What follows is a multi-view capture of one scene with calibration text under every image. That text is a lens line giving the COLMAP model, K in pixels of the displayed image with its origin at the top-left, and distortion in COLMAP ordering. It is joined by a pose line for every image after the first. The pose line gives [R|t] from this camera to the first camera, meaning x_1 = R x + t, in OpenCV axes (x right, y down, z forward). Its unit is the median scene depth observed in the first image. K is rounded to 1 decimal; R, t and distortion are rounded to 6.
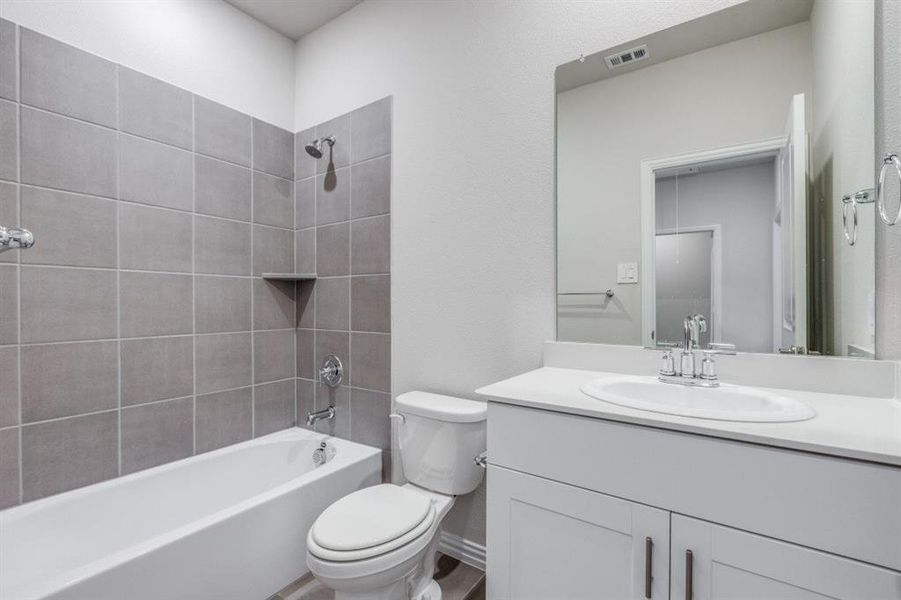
lens RADIAL K [[412.2, 0, 446.2], [0, 412.2, 304.2], [0, 0, 1]] dist [-0.000238, -0.000371]
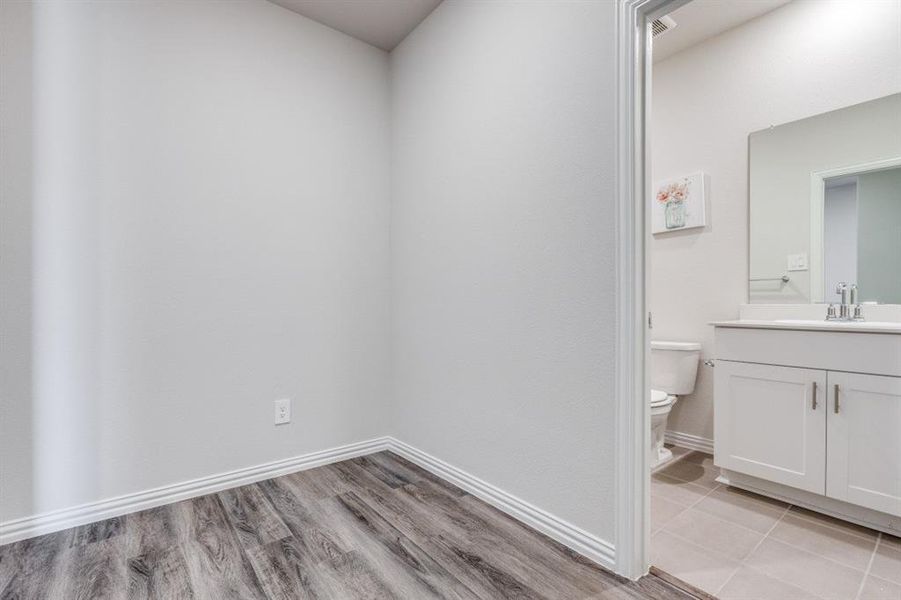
lens RADIAL K [[412.2, 0, 446.2], [0, 412.2, 304.2], [0, 0, 1]] dist [-0.000238, -0.000371]
pose [[0.960511, 0.003225, -0.278225, -0.418945], [-0.001774, 0.999983, 0.005467, 0.082549], [0.278238, -0.004757, 0.960500, -0.884382]]
